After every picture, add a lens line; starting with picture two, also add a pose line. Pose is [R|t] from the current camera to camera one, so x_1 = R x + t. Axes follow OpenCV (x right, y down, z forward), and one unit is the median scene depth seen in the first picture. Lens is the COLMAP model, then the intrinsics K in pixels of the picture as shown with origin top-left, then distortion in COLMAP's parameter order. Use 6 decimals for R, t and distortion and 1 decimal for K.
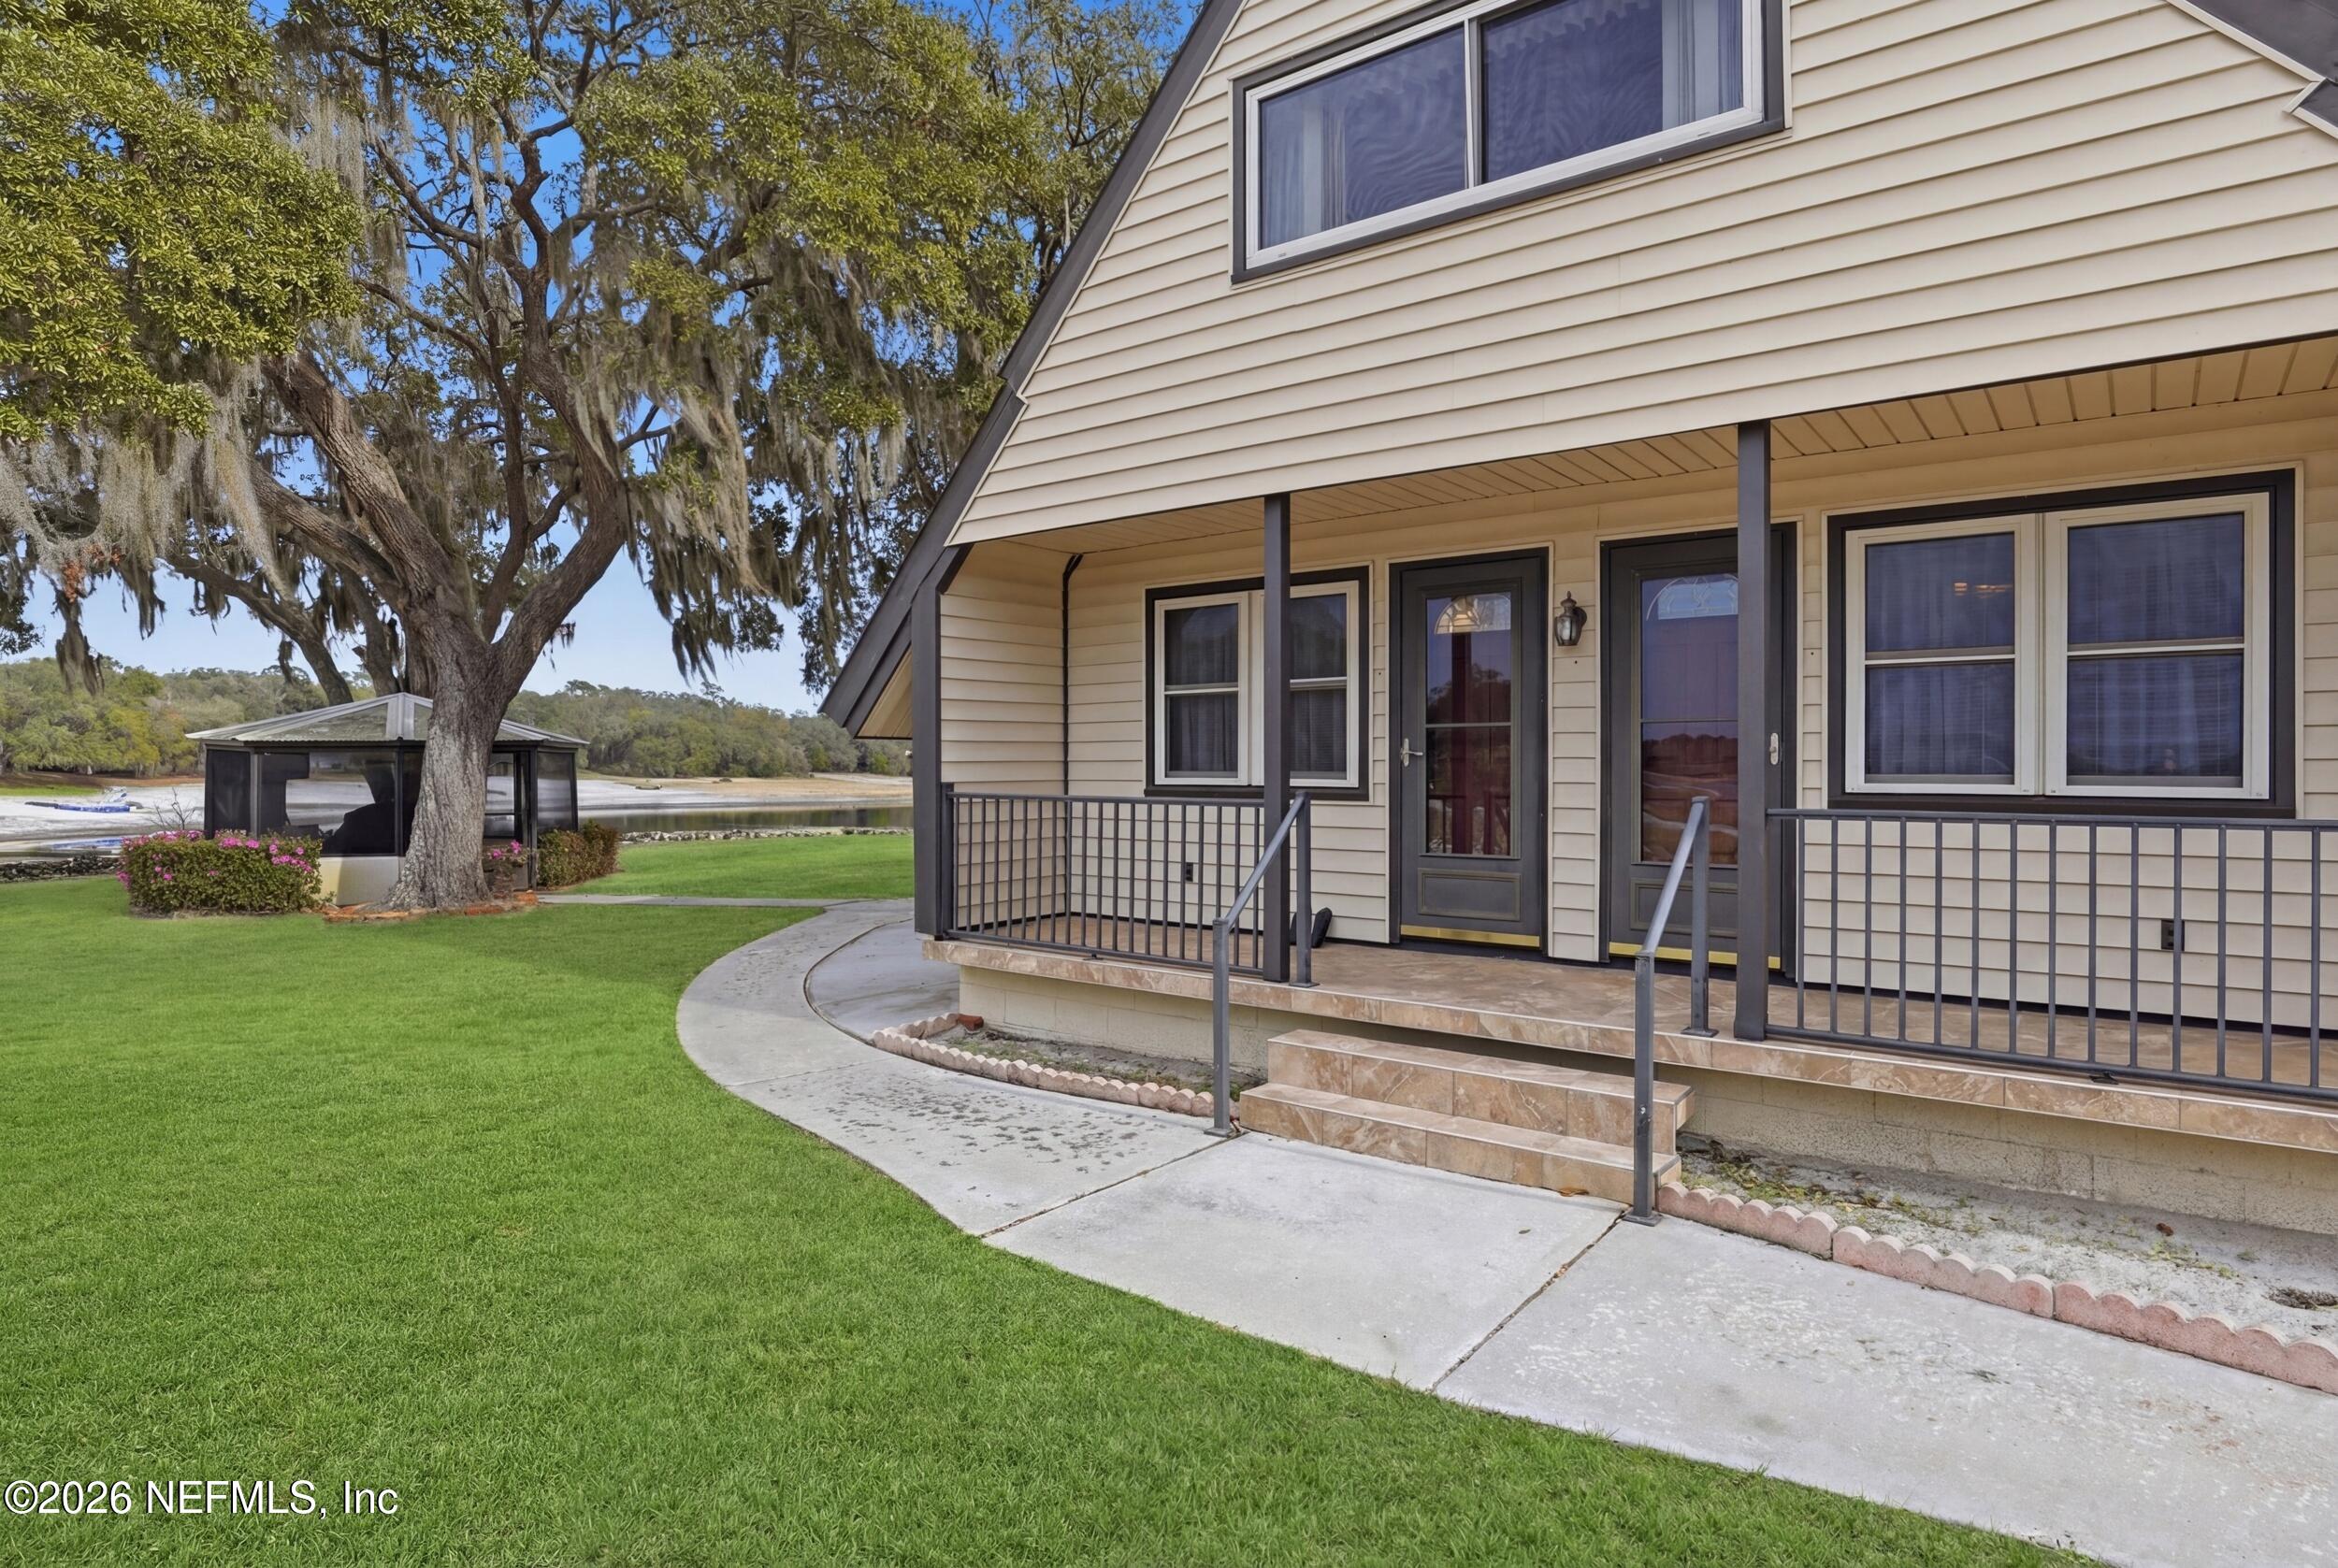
lens RADIAL K [[1243.6, 0, 1182.9], [0, 1243.6, 780.1], [0, 0, 1]] dist [-0.022854, 0.000818]
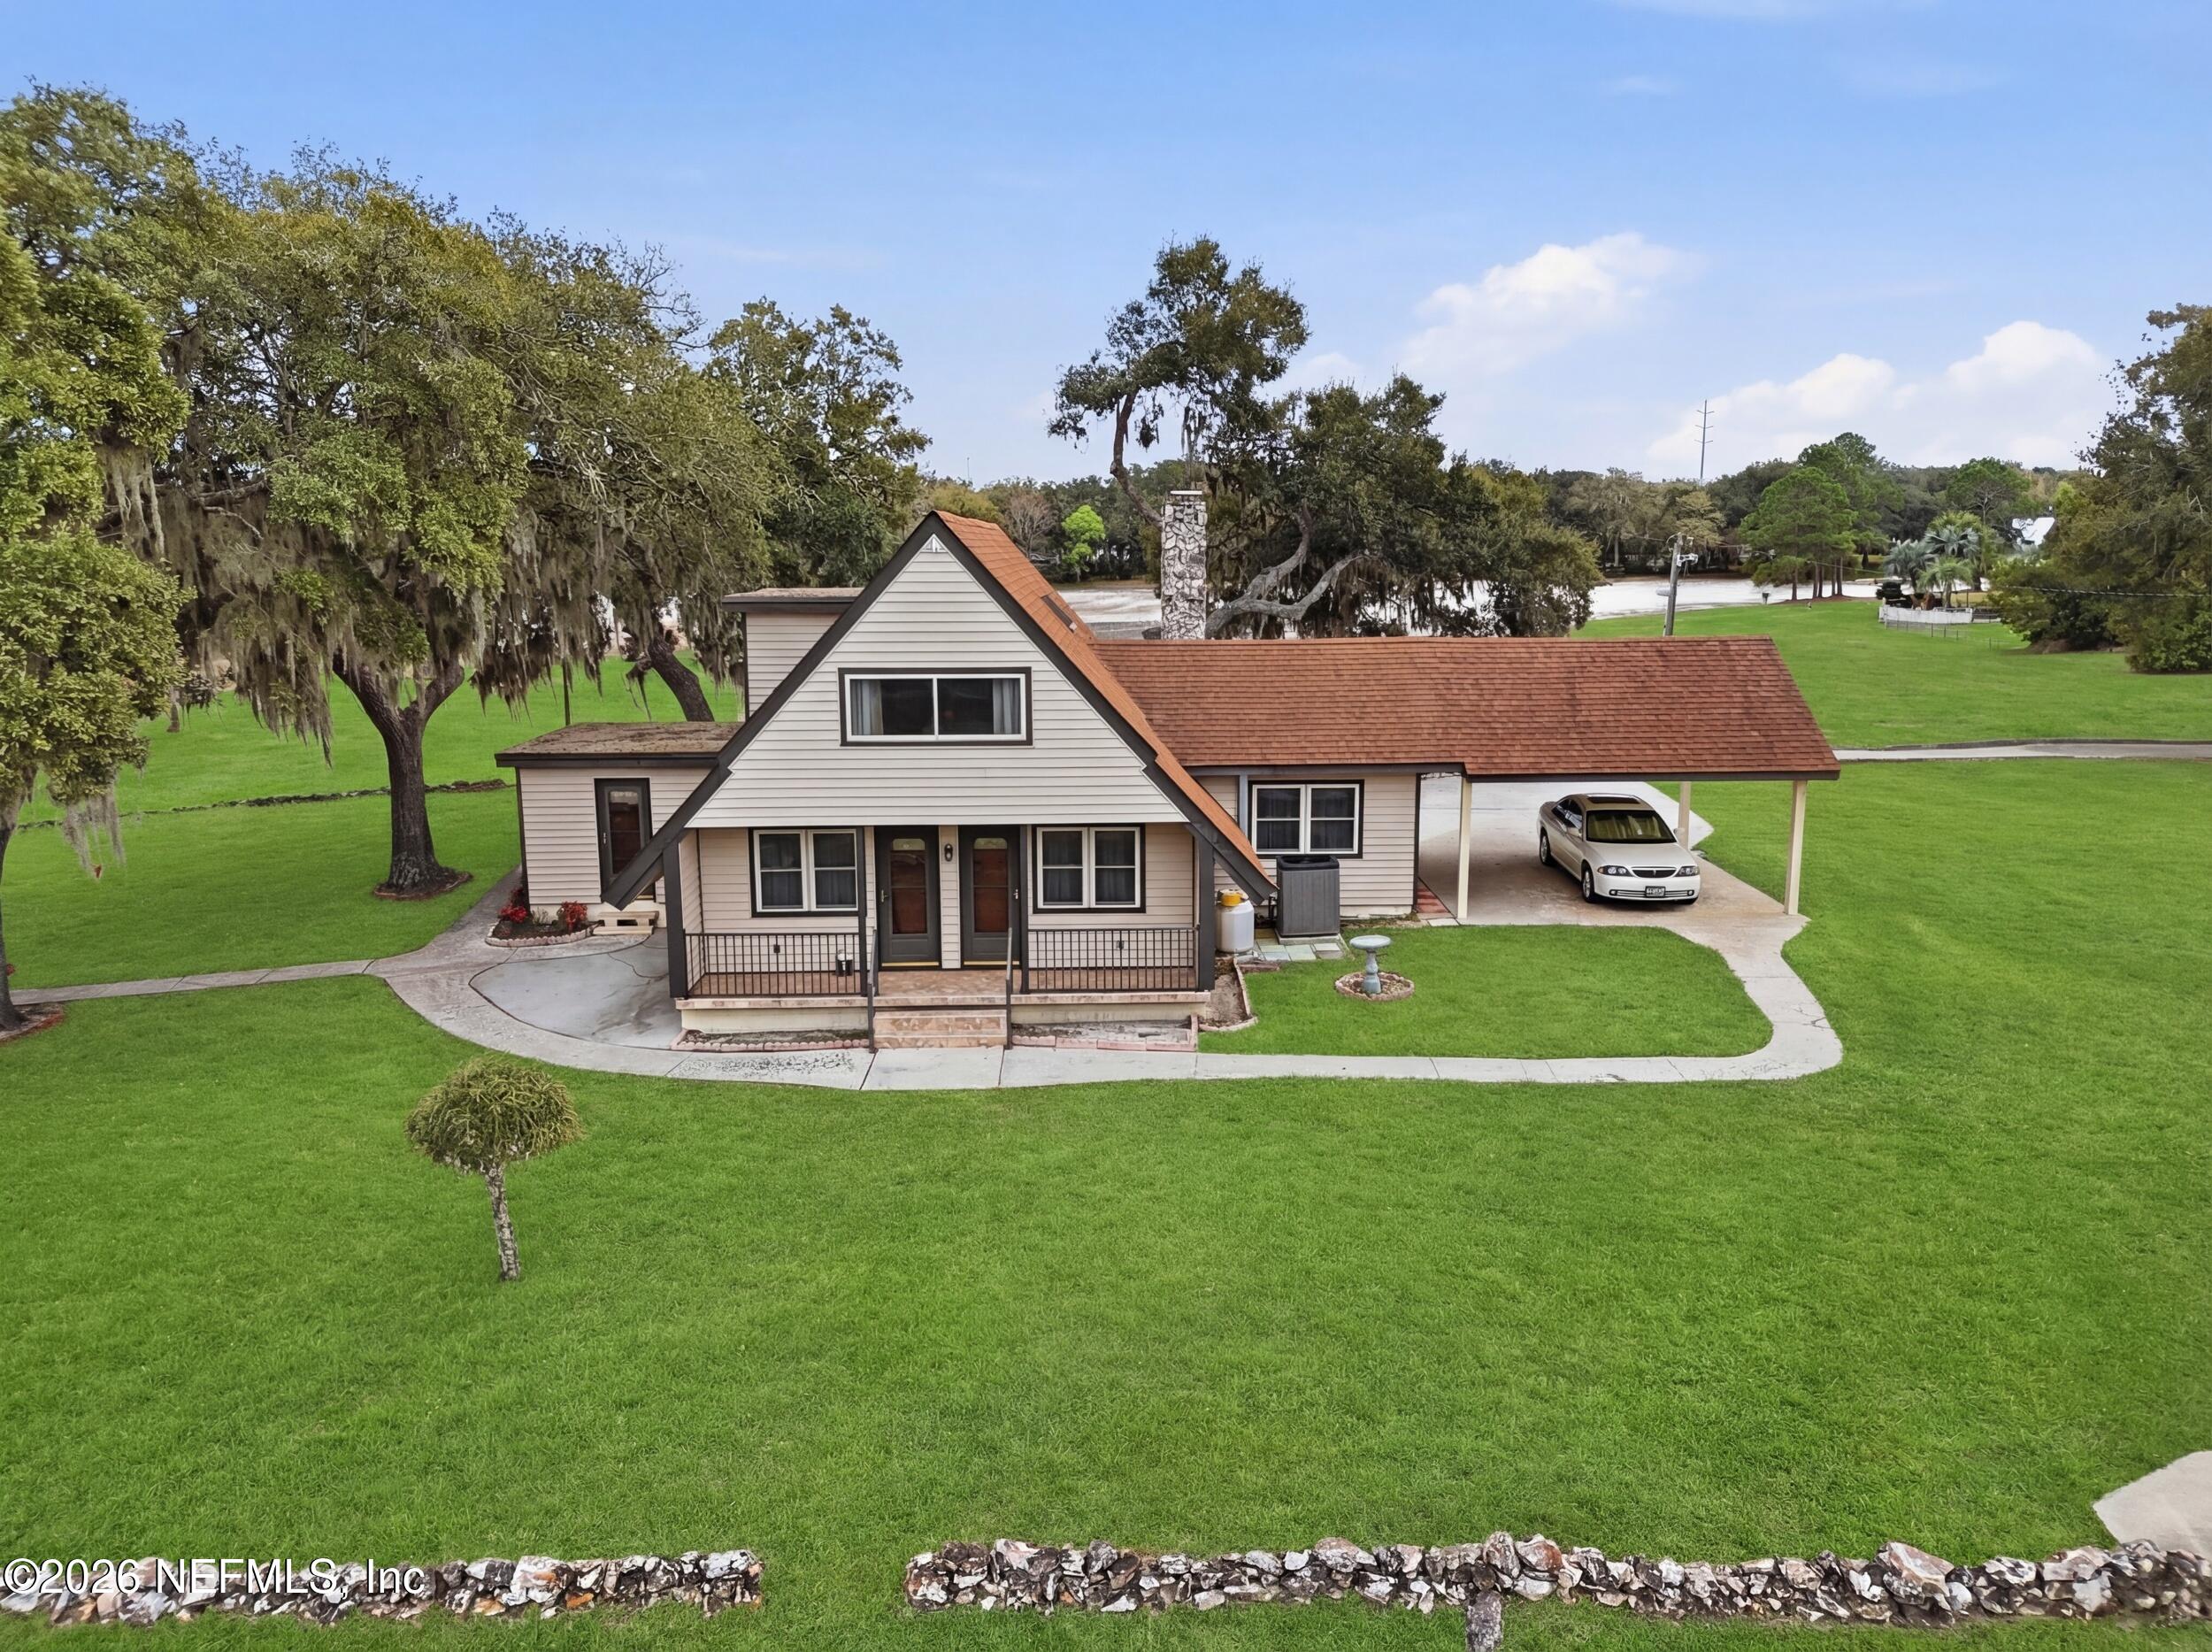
lens RADIAL K [[1682.0, 0, 1070.7], [0, 1682.0, 843.5], [0, 0, 1]] dist [0.079066, -0.008600]
pose [[0.791879, -0.121211, 0.598528, -1.452333], [0.014800, 0.983625, 0.179618, -0.689471], [-0.610499, -0.133377, 0.780706, -1.776947]]
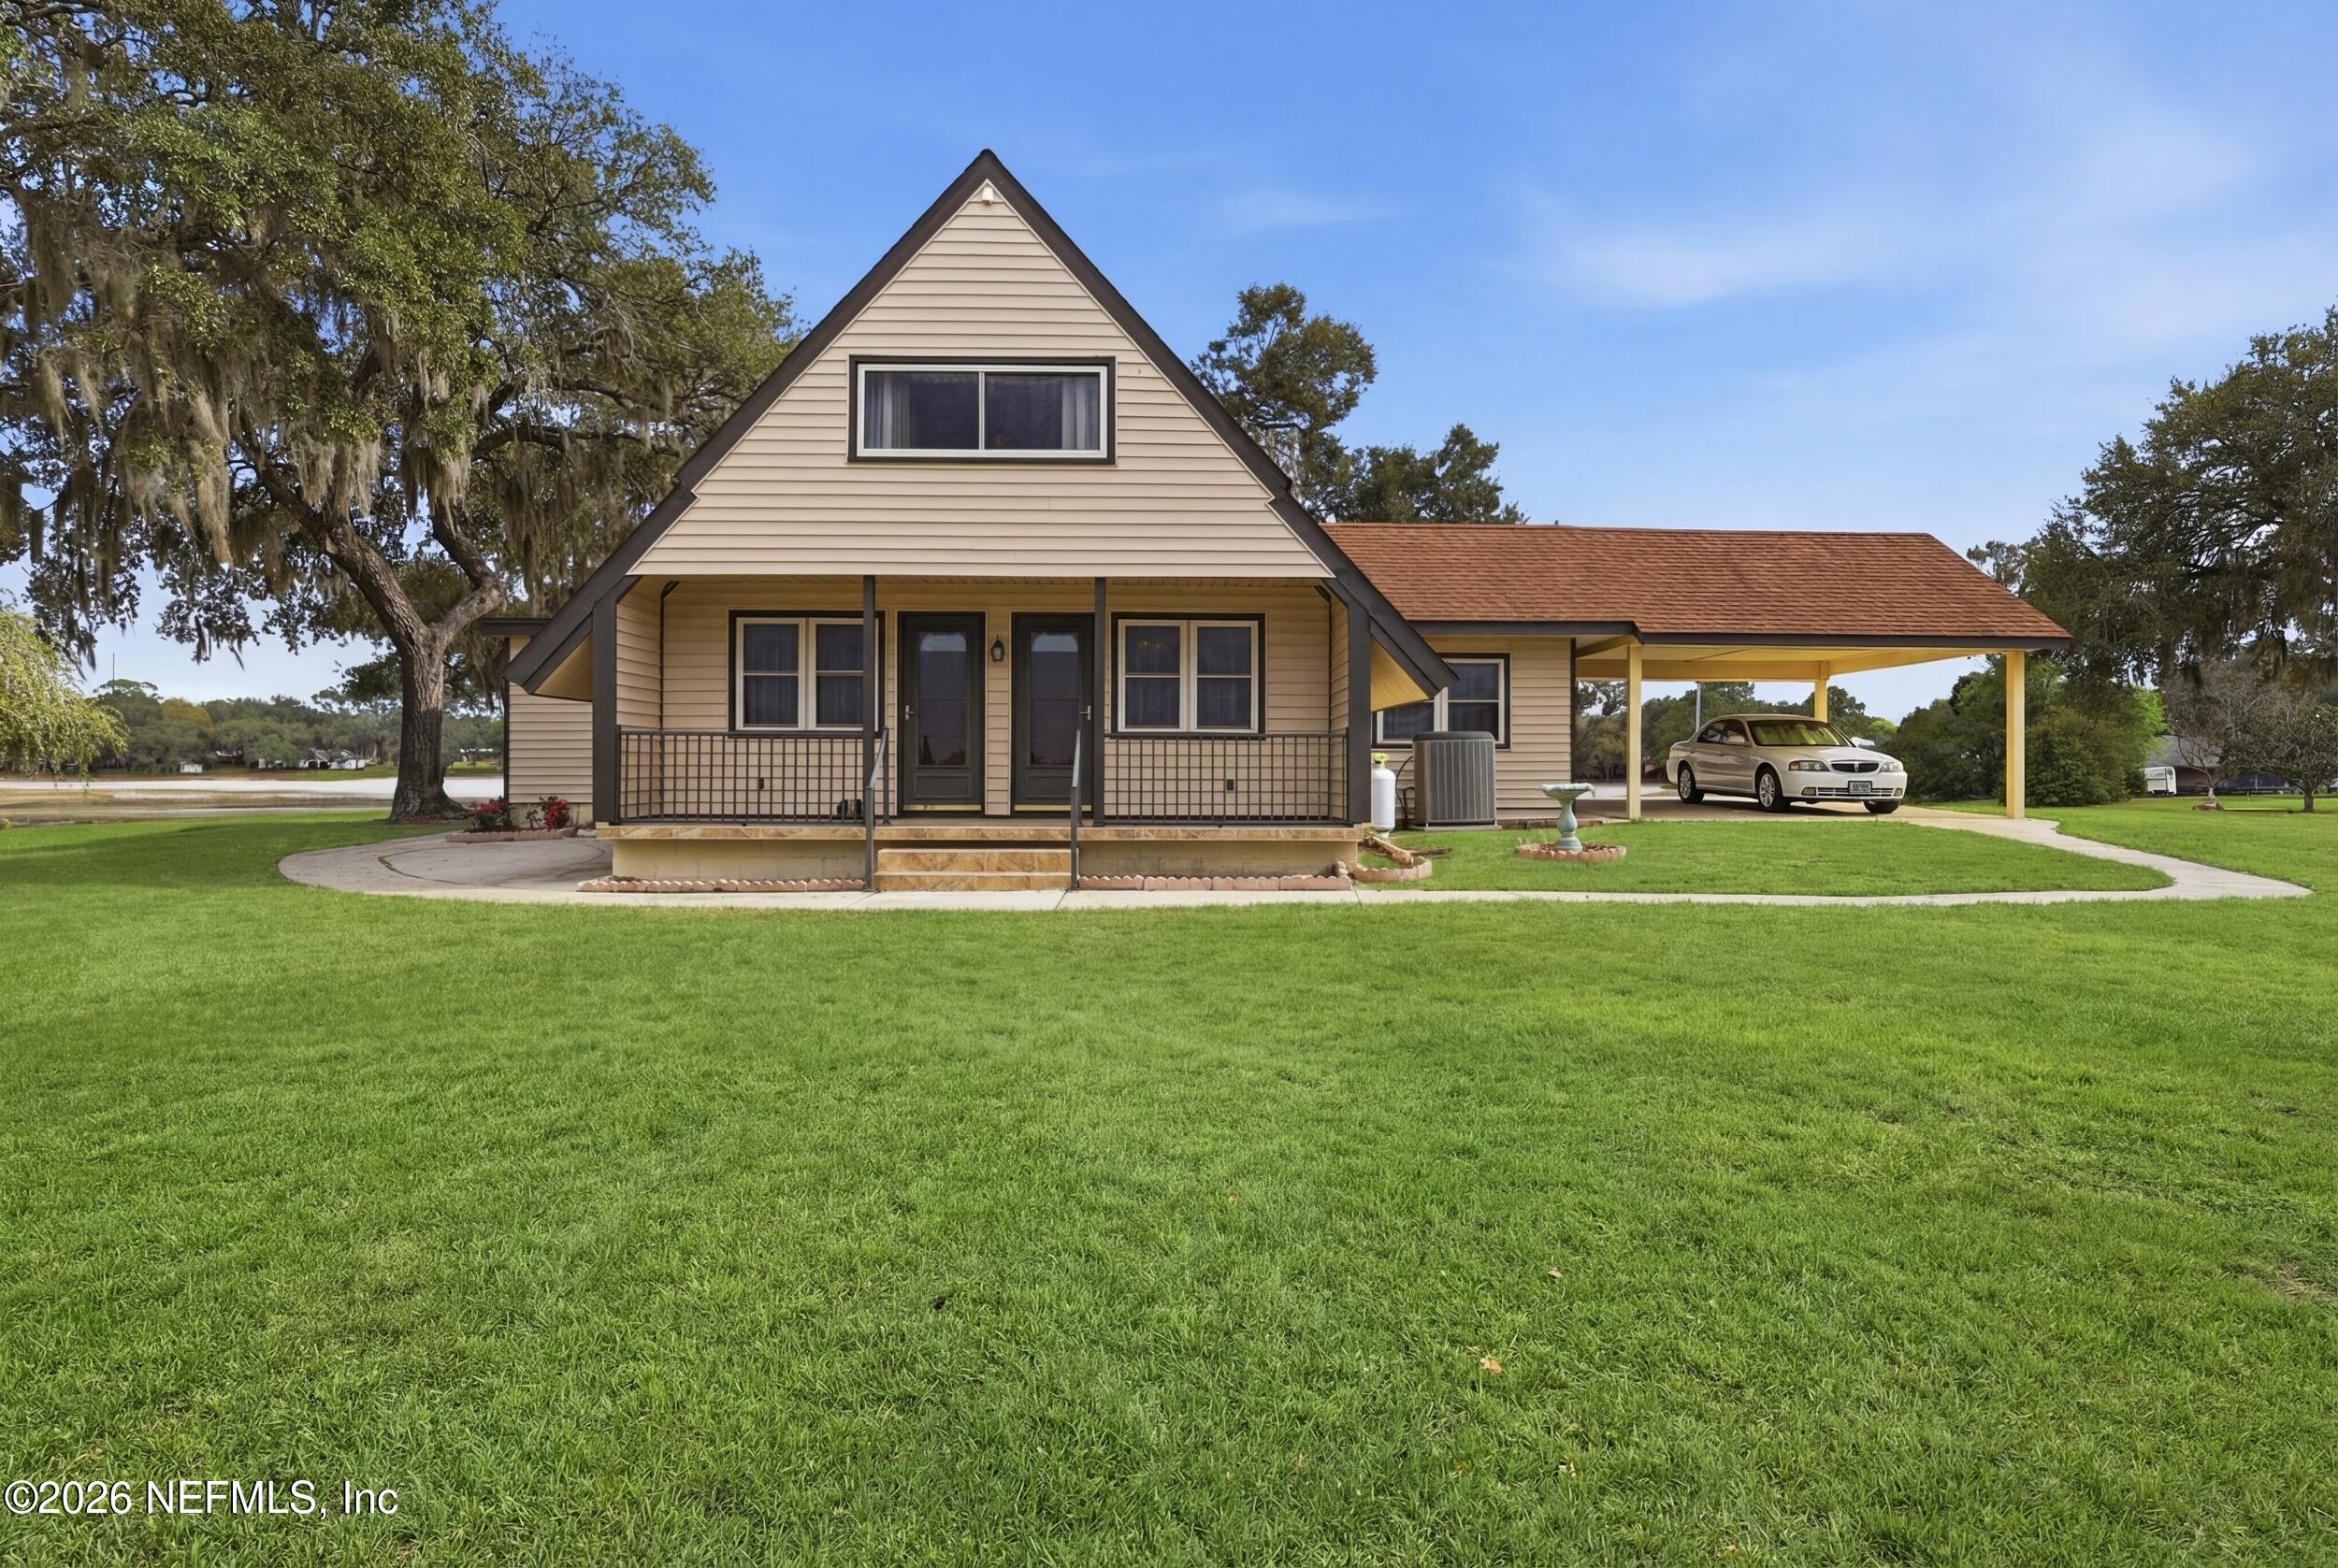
lens RADIAL K [[1243.6, 0, 1150.8], [0, 1243.6, 768.5], [0, 0, 1]] dist [-0.022854, 0.000818]
pose [[0.785956, 0.004430, 0.618266, -0.637047], [0.003152, 0.999933, -0.011171, 0.077643], [-0.618274, 0.010729, 0.785889, -0.646679]]
